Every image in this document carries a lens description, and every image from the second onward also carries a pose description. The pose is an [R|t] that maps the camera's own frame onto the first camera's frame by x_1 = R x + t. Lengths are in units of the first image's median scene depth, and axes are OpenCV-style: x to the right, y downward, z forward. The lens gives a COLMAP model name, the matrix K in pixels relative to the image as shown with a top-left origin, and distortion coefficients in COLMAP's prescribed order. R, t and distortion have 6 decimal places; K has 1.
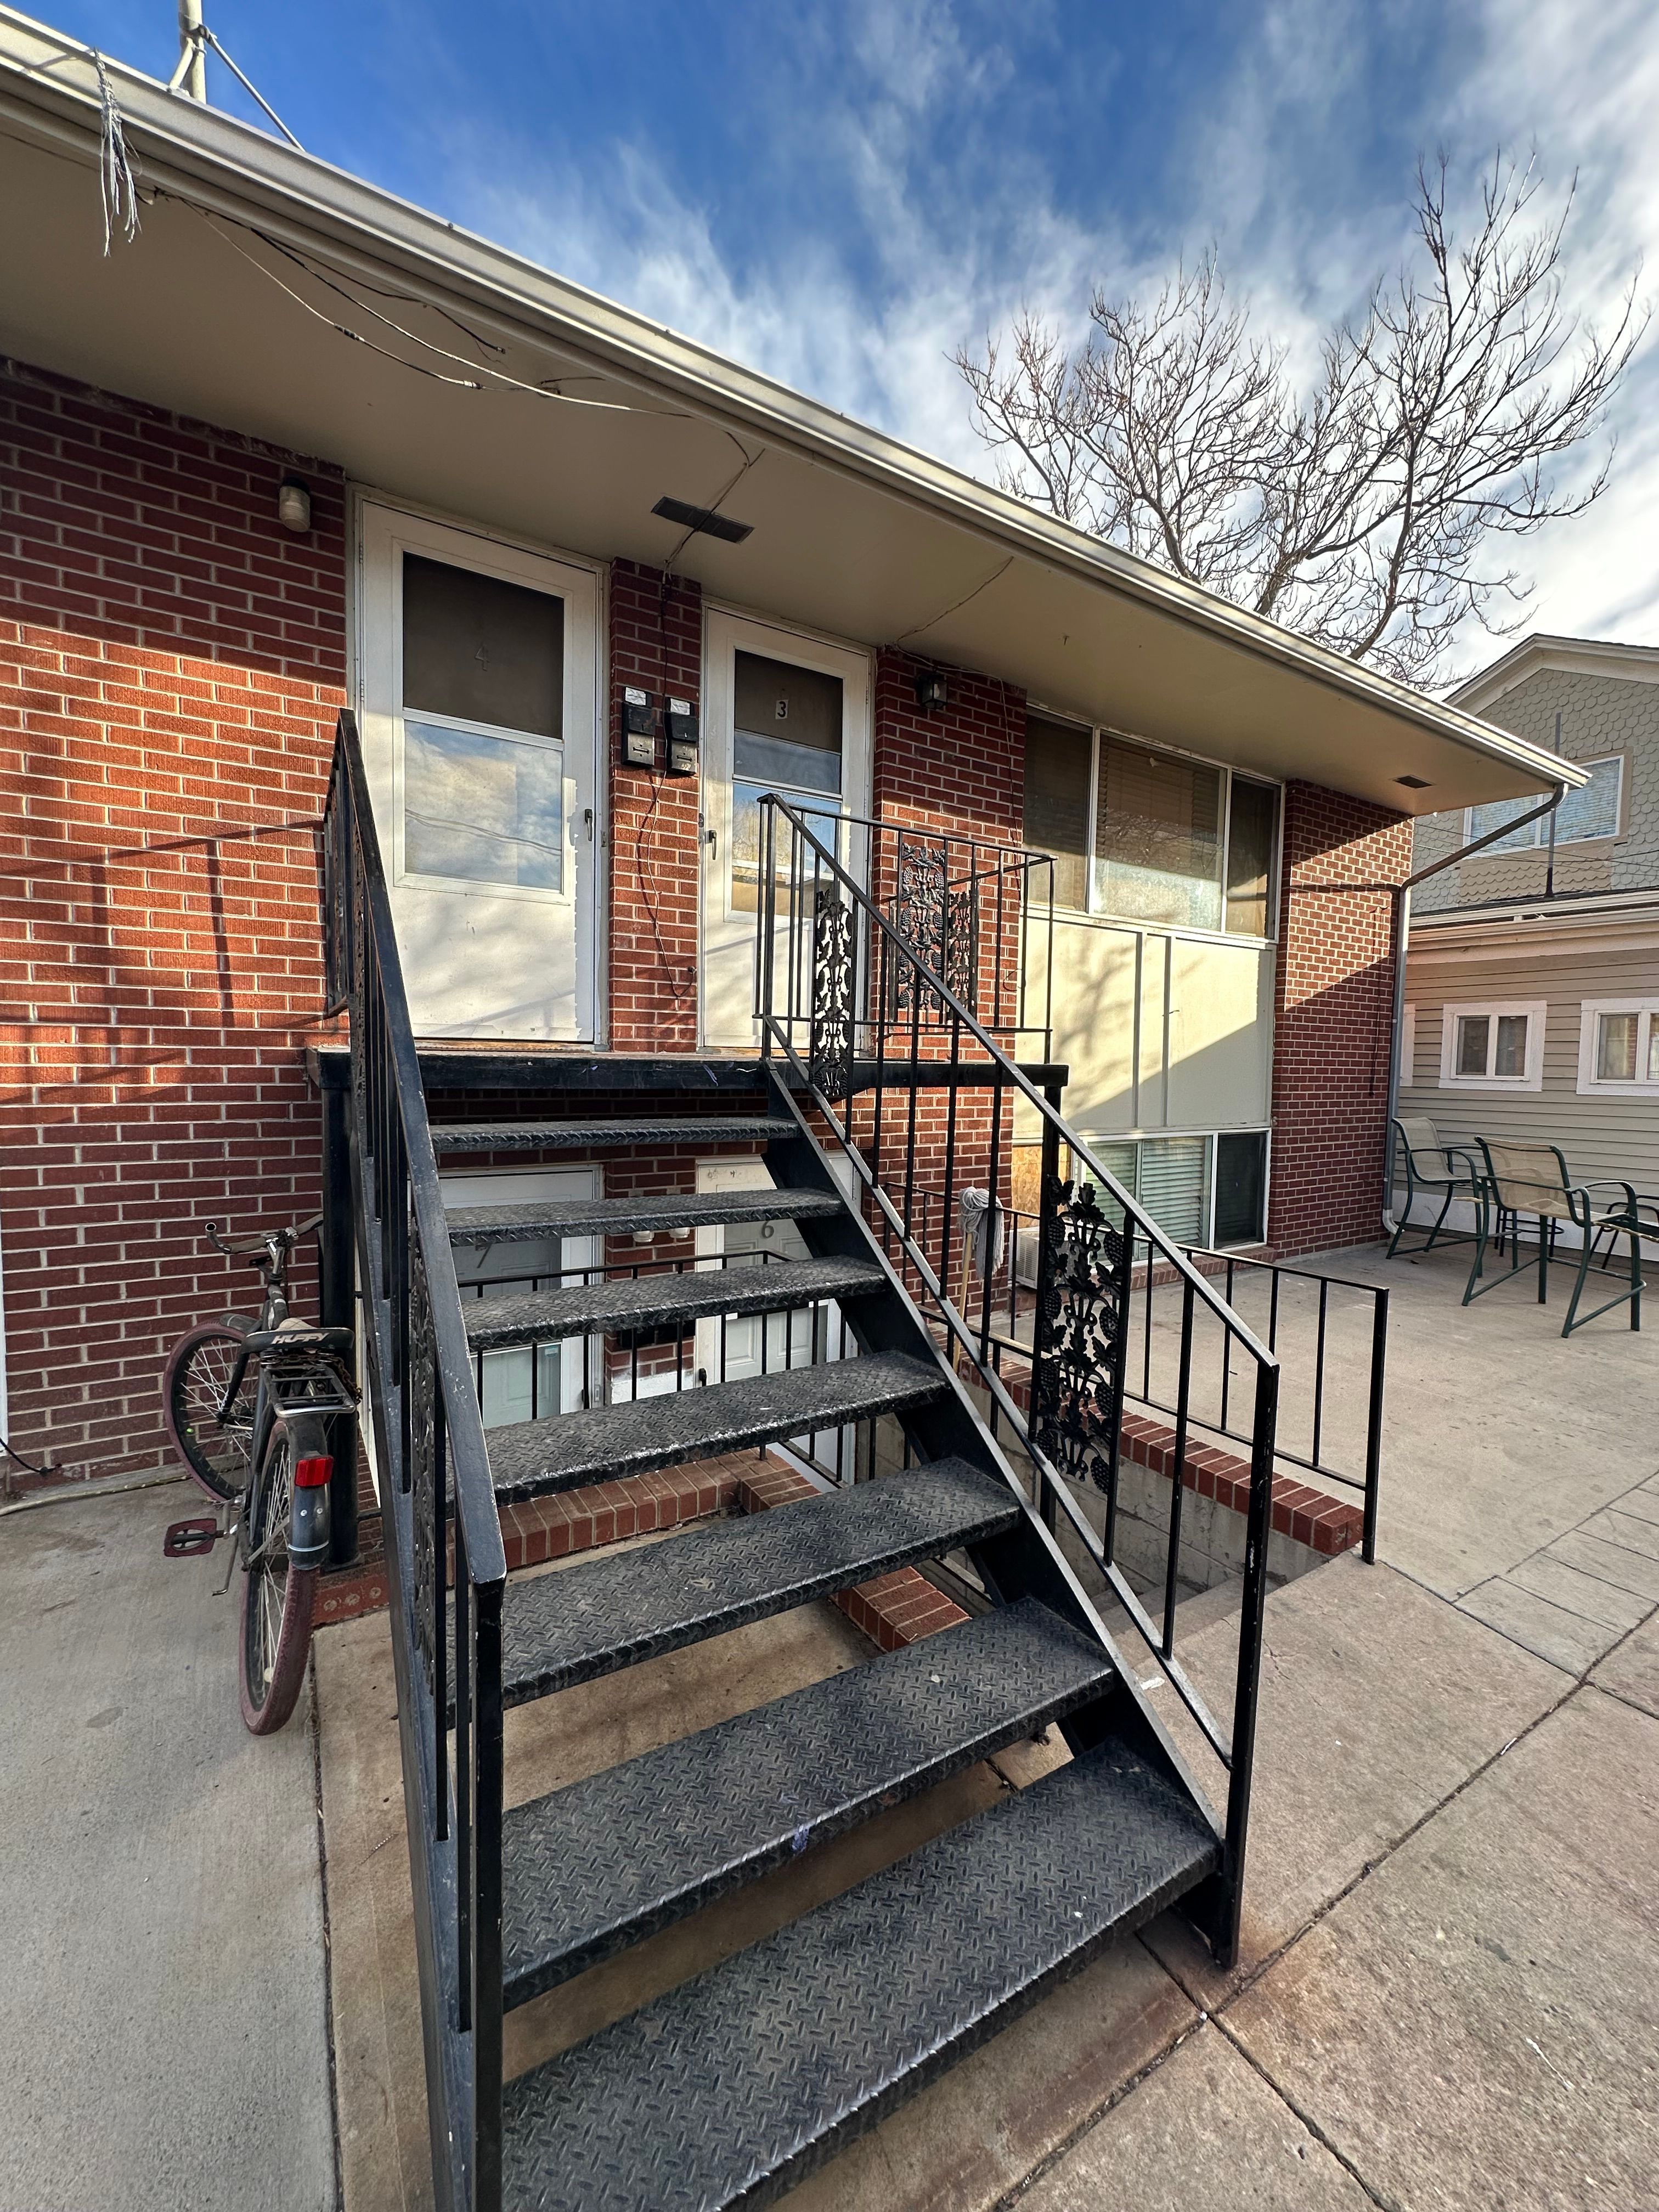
lens RADIAL K [[880.7, 0, 825.5], [0, 880.7, 1112.1], [0, 0, 1]] dist [-0.002170, 0.000394]
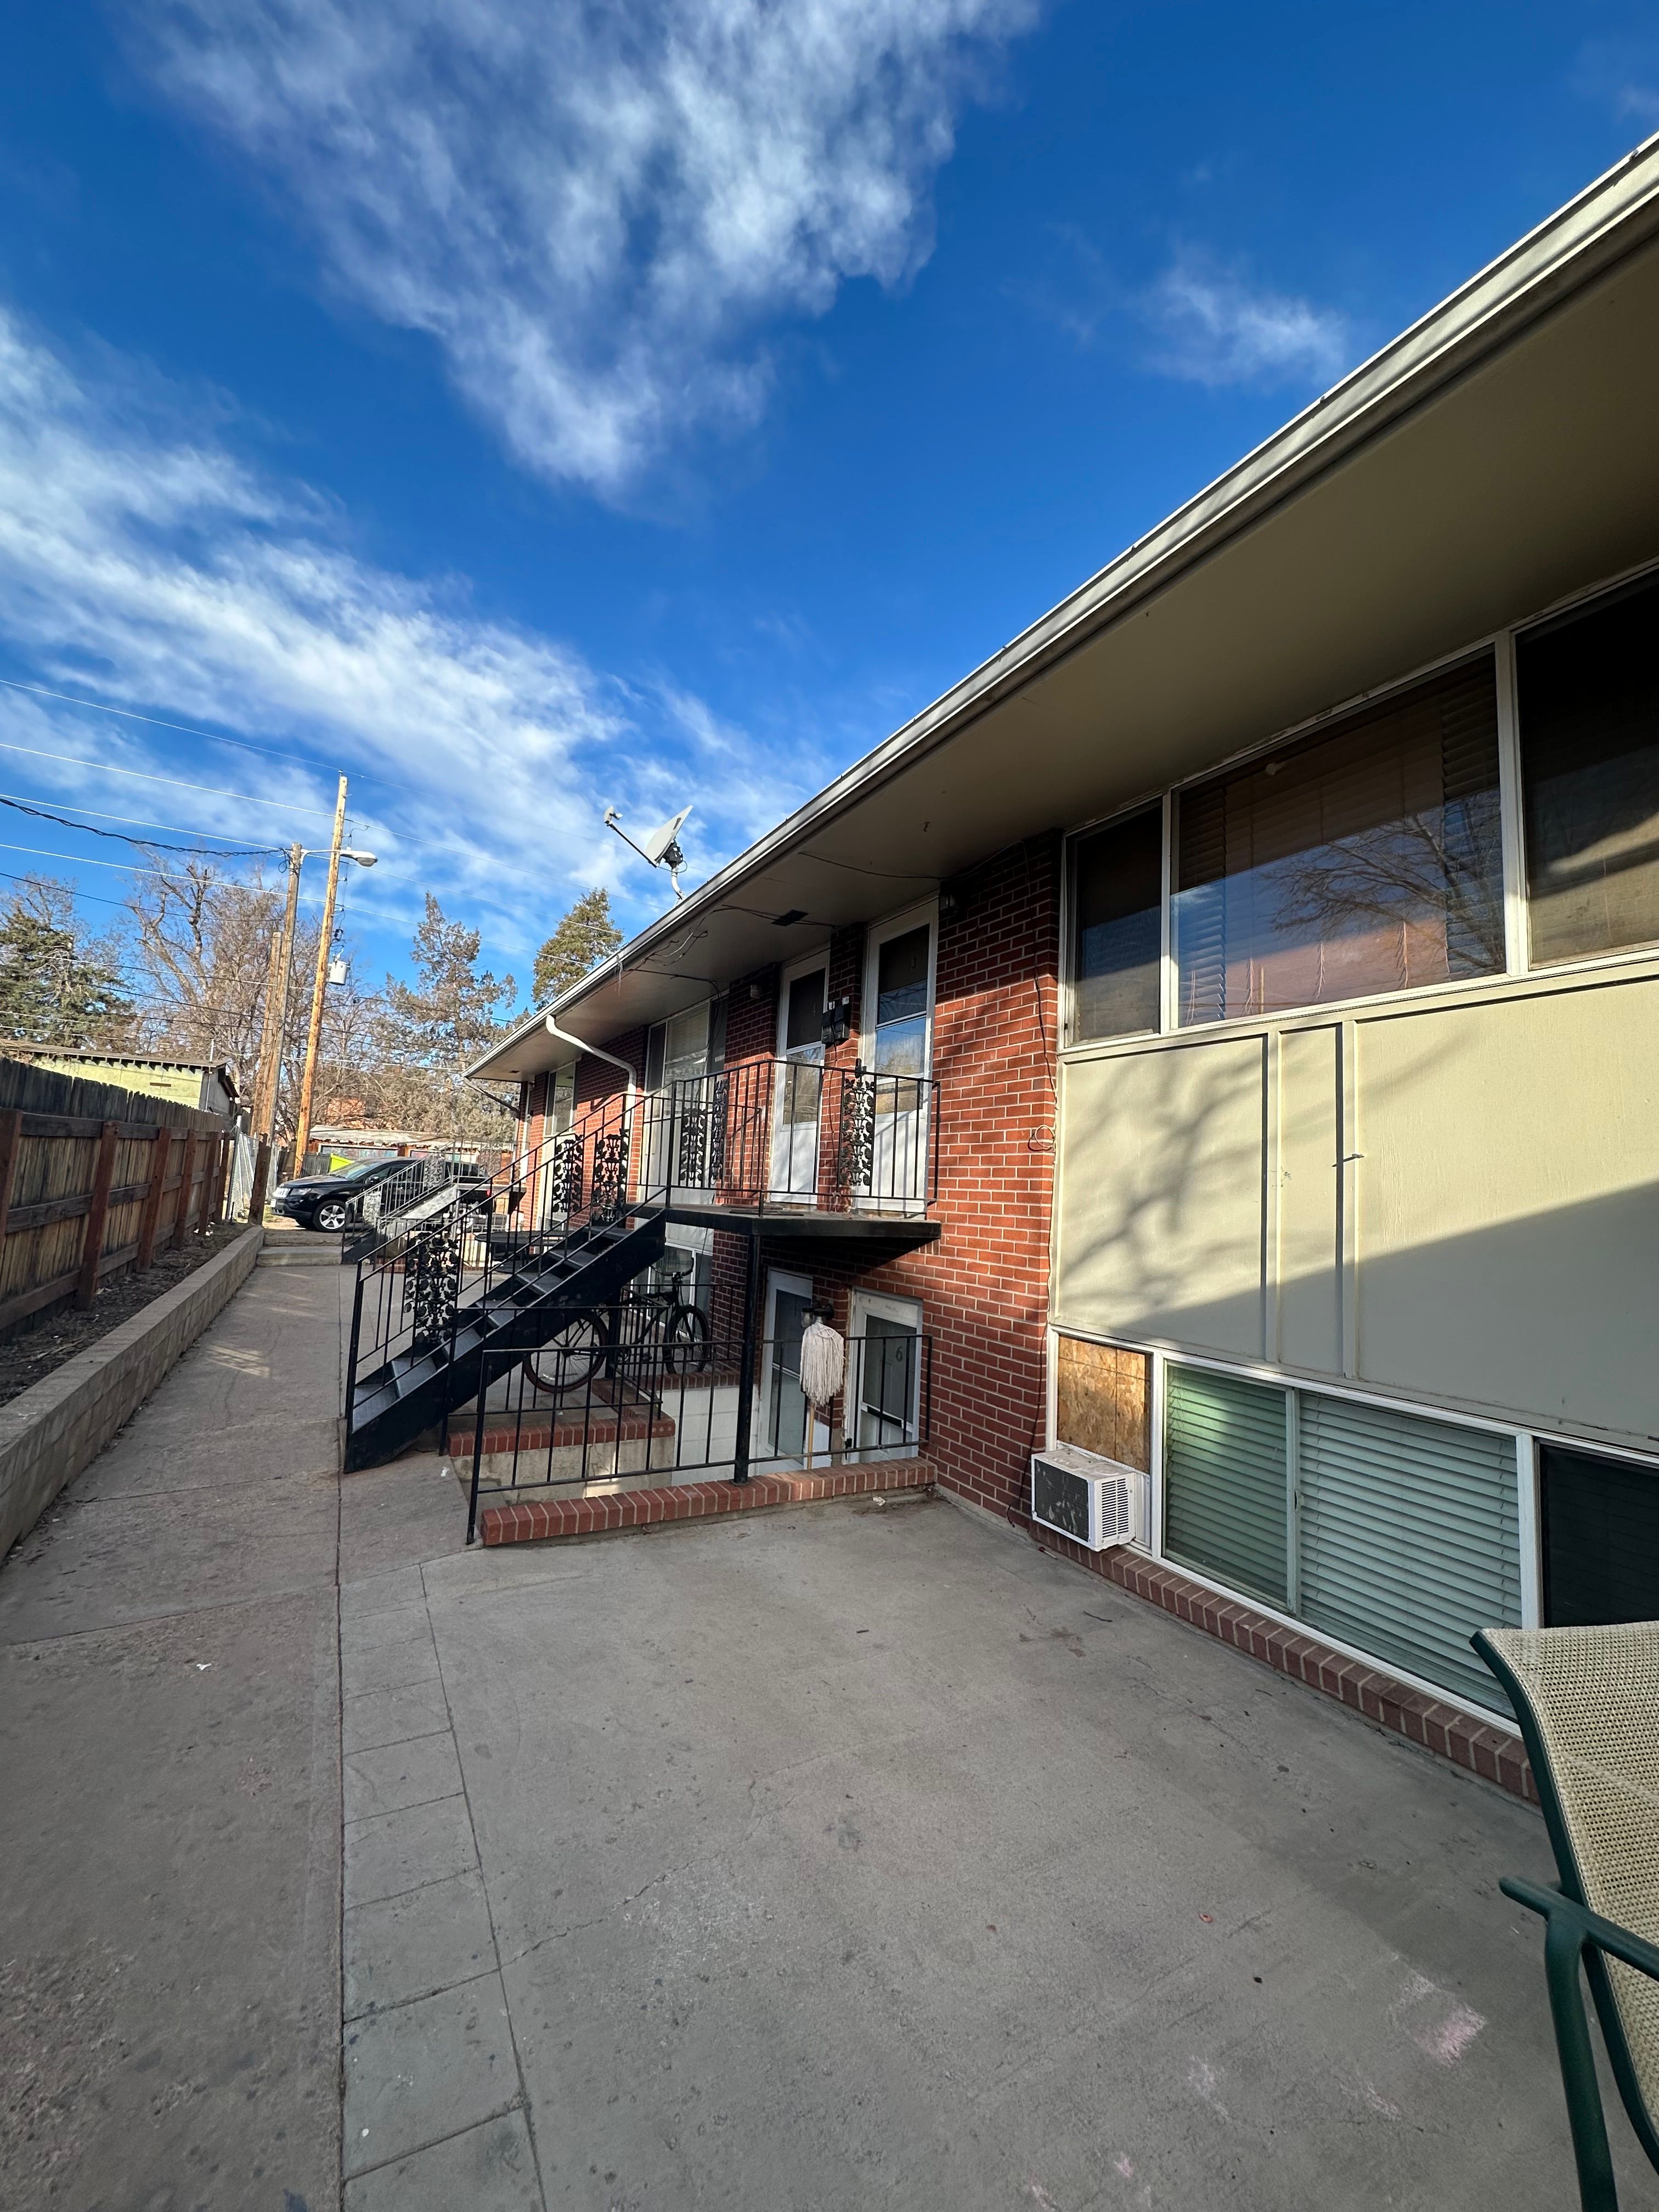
lens RADIAL K [[880.7, 0, 827.3], [0, 880.7, 1104.4], [0, 0, 1]] dist [-0.002170, 0.000394]
pose [[-0.050441, -0.119497, -0.991552, 1.029467], [-0.103530, 0.988093, -0.113814, -0.056442], [0.993346, 0.096915, -0.062212, 0.777608]]
